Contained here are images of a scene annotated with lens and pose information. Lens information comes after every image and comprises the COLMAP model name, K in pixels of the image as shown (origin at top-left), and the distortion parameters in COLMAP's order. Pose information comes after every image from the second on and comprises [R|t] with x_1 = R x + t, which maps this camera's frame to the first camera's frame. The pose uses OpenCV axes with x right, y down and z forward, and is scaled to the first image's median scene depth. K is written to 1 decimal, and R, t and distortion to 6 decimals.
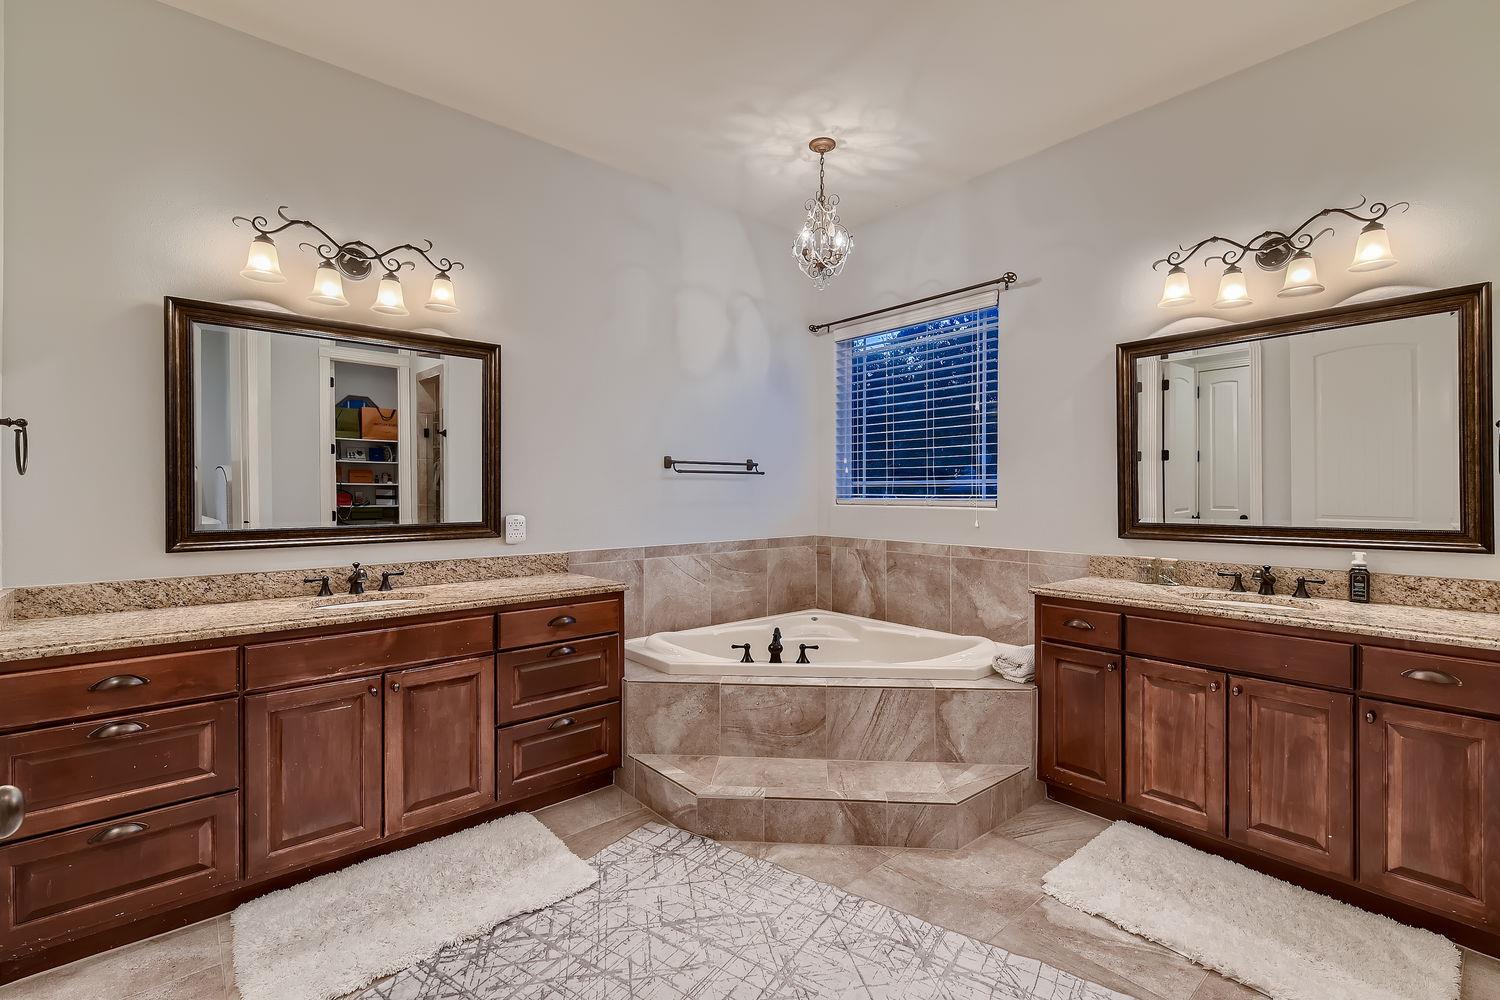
lens RADIAL K [[671.3, 0, 754.8], [0, 671.3, 494.6], [0, 0, 1]] dist [0.010160, -0.003455]
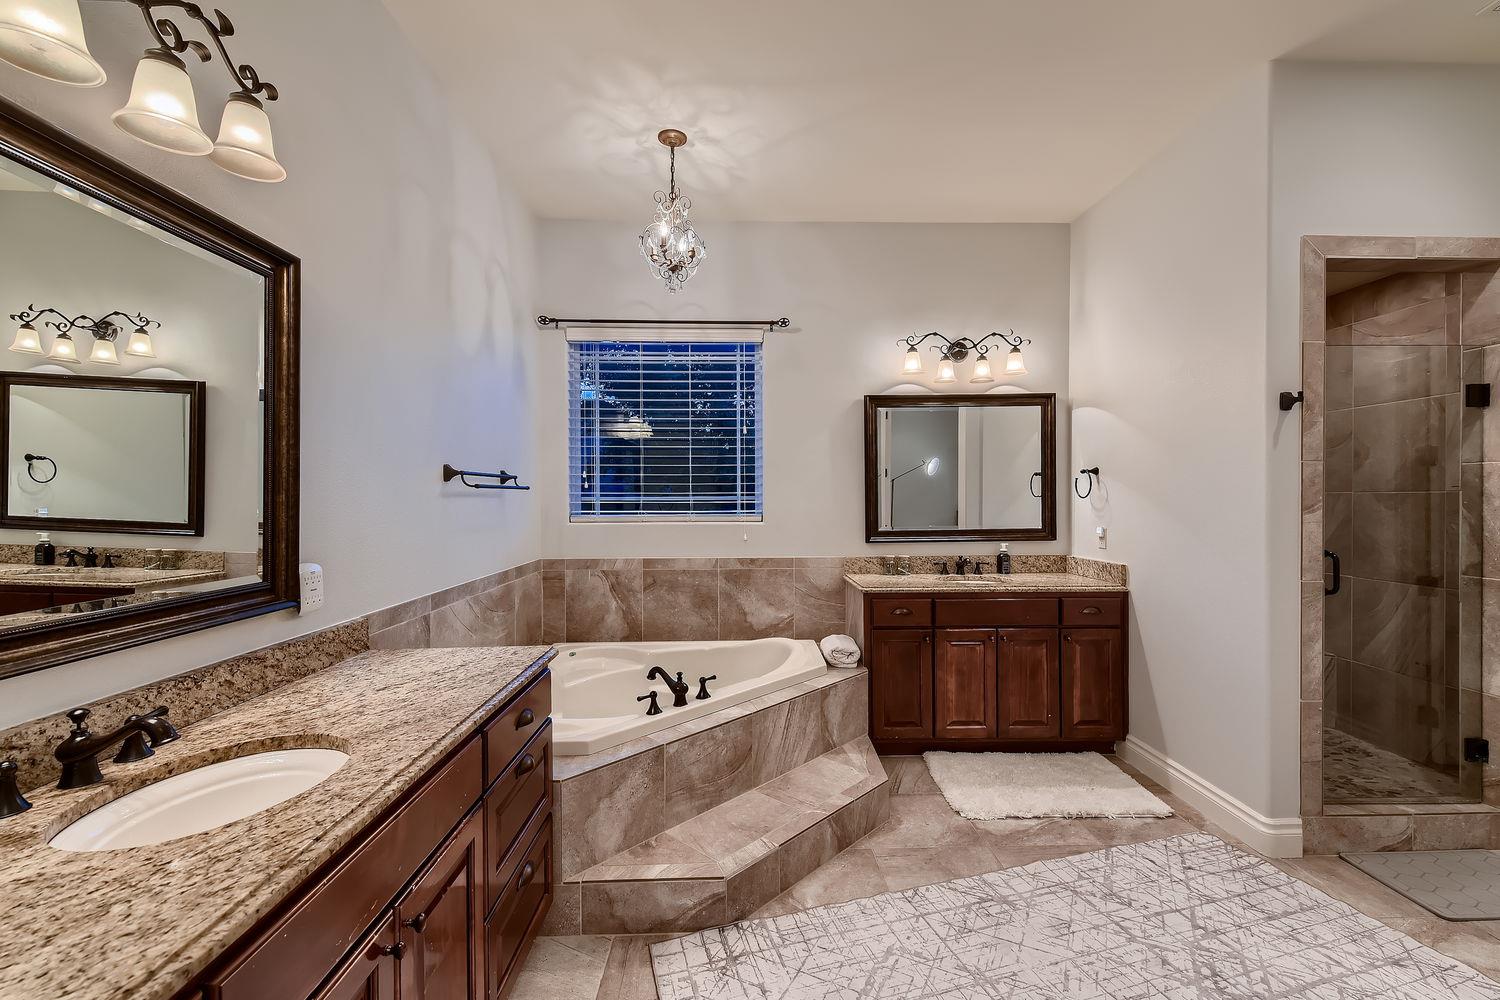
lens RADIAL K [[646.4, 0, 764.1], [0, 646.4, 499.7], [0, 0, 1]] dist [0.013346, -0.001526]
pose [[0.622032, -0.005218, 0.782975, -0.583758], [0.006386, 0.999978, 0.001591, -0.023406], [-0.782966, 0.004010, 0.622052, 0.384787]]
